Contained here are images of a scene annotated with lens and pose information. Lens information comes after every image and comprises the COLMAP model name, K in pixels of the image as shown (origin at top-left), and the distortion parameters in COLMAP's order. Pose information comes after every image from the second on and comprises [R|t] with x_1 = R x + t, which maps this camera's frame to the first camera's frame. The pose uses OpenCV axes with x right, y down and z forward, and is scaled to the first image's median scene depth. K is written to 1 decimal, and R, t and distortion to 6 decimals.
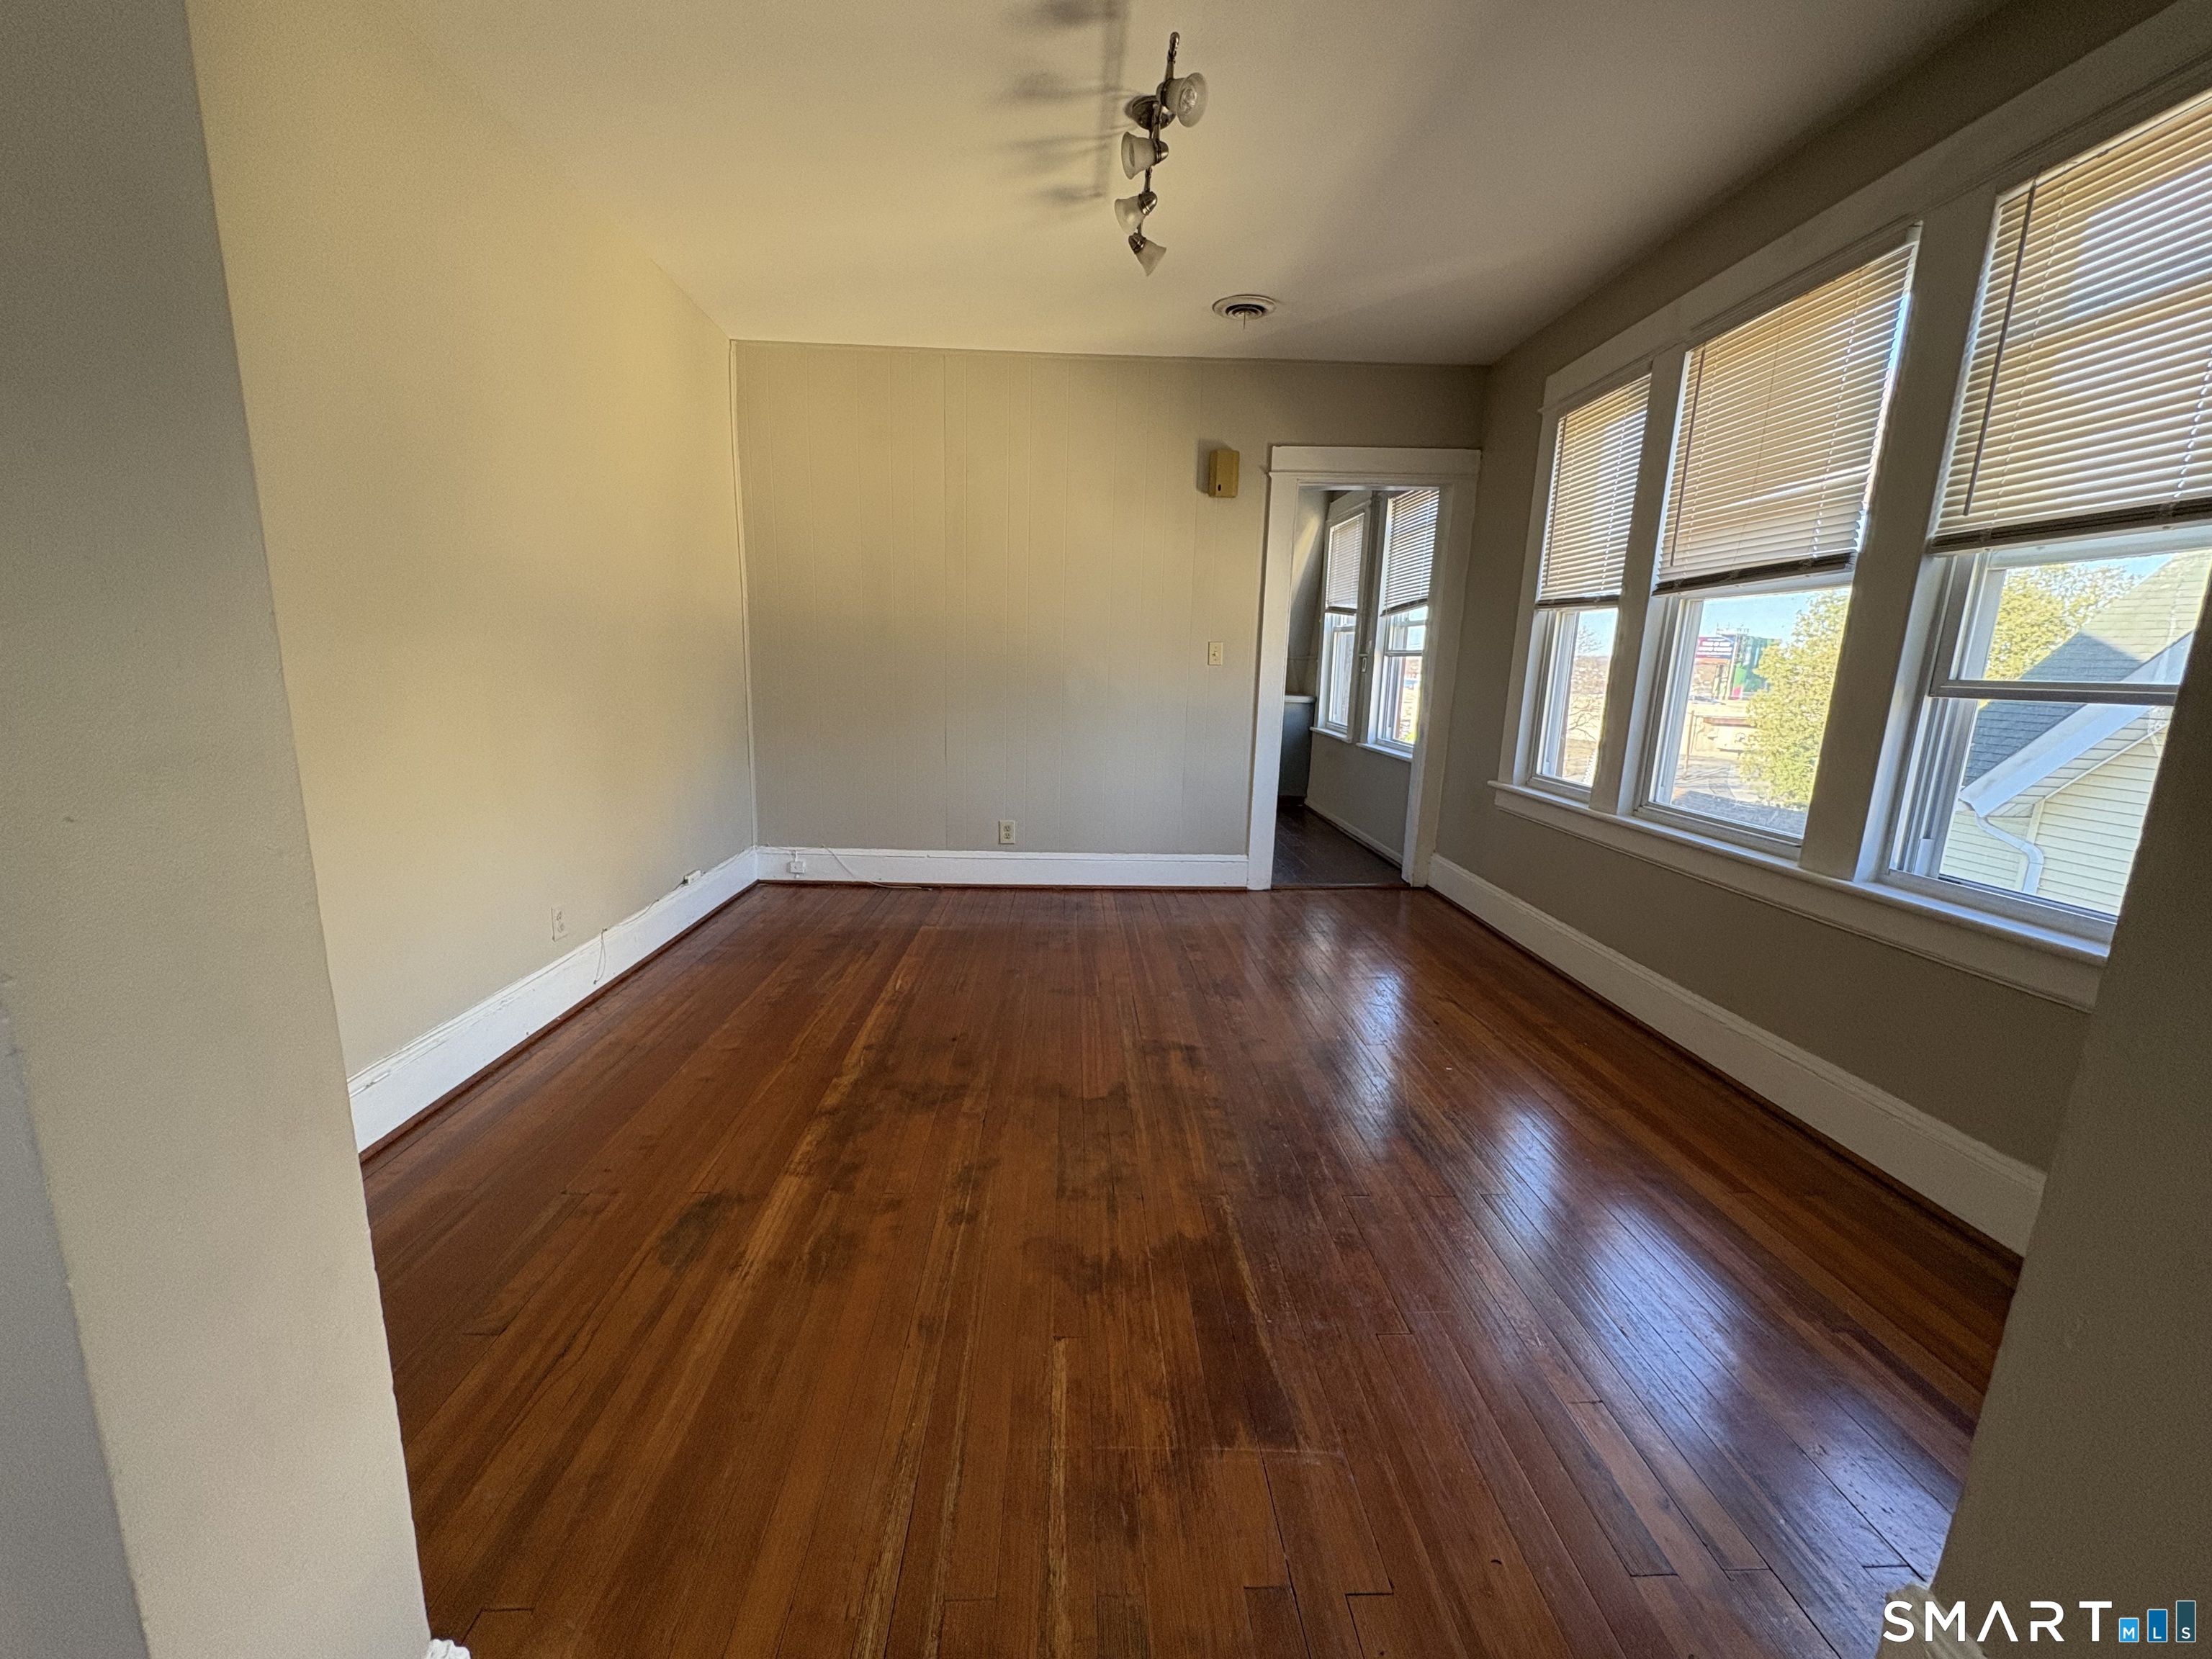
lens RADIAL K [[881.0, 0, 1098.0], [0, 881.0, 821.2], [0, 0, 1]] dist [0.003940, -0.000690]
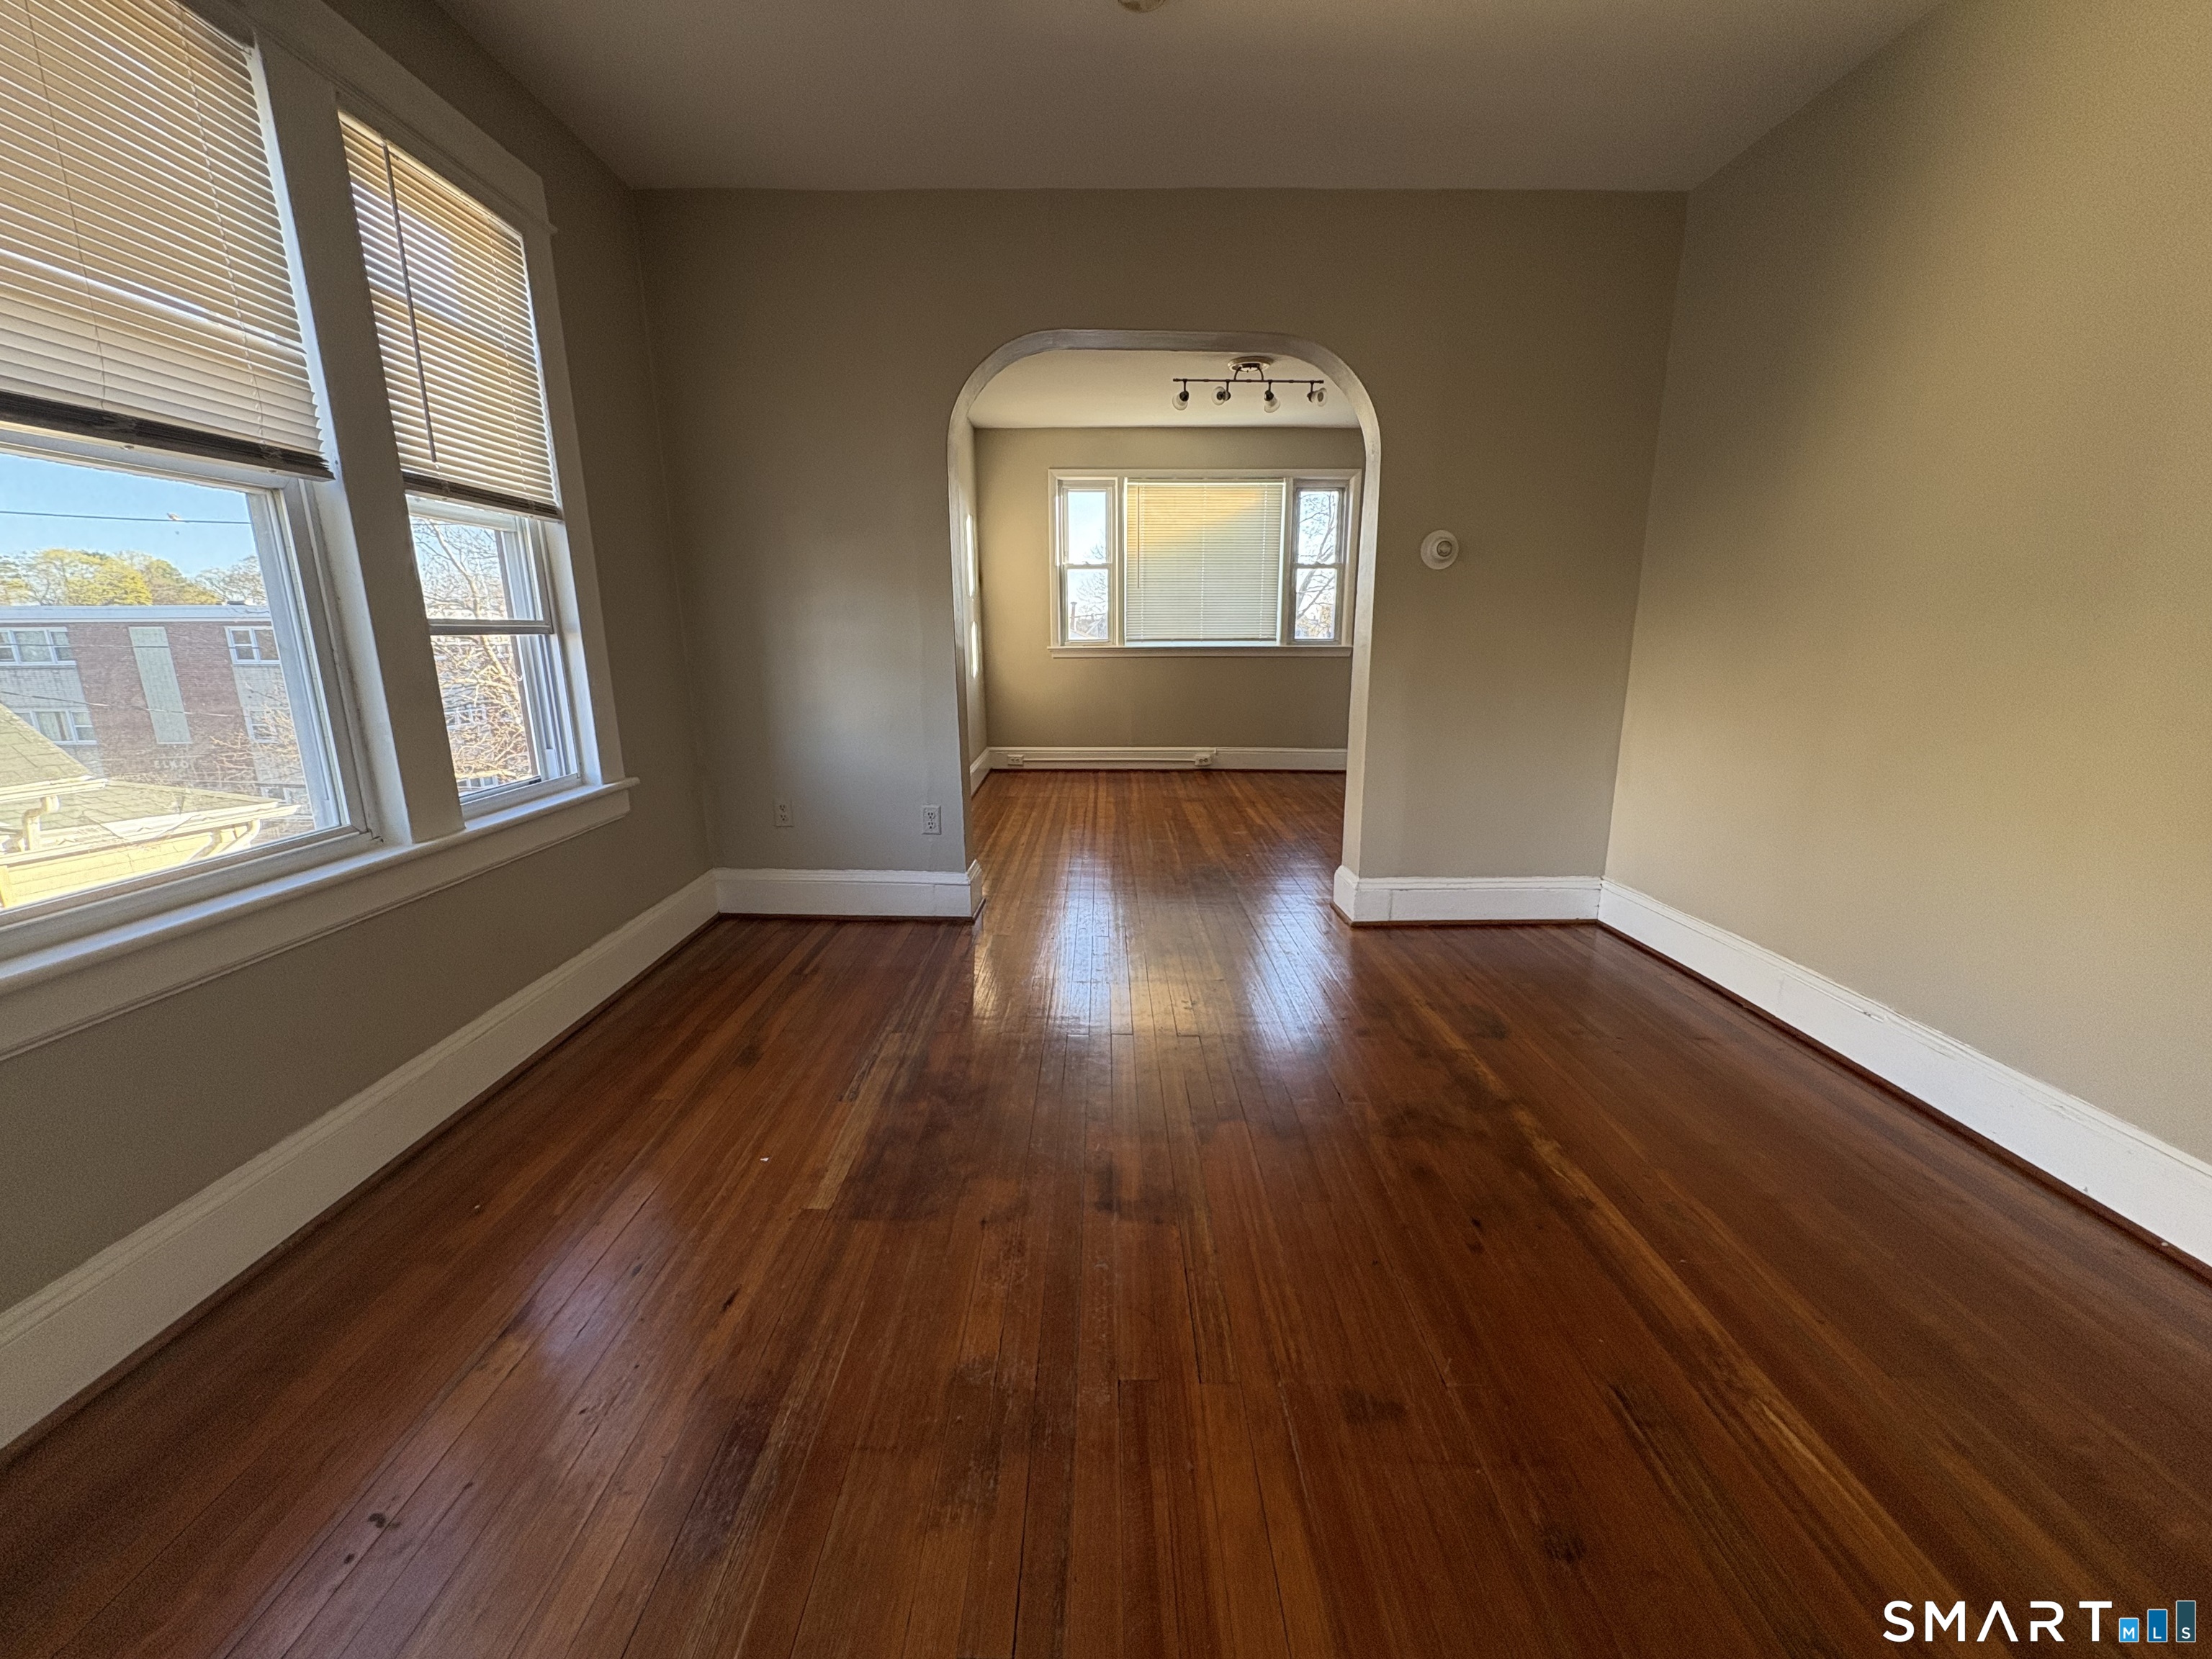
lens RADIAL K [[881.0, 0, 1100.9], [0, 881.0, 811.8], [0, 0, 1]] dist [0.003940, -0.000690]
pose [[-0.999202, -0.030156, 0.026198, 0.114340], [-0.018162, 0.927076, 0.374432, -0.298088], [-0.035579, 0.373658, -0.926884, 1.707389]]
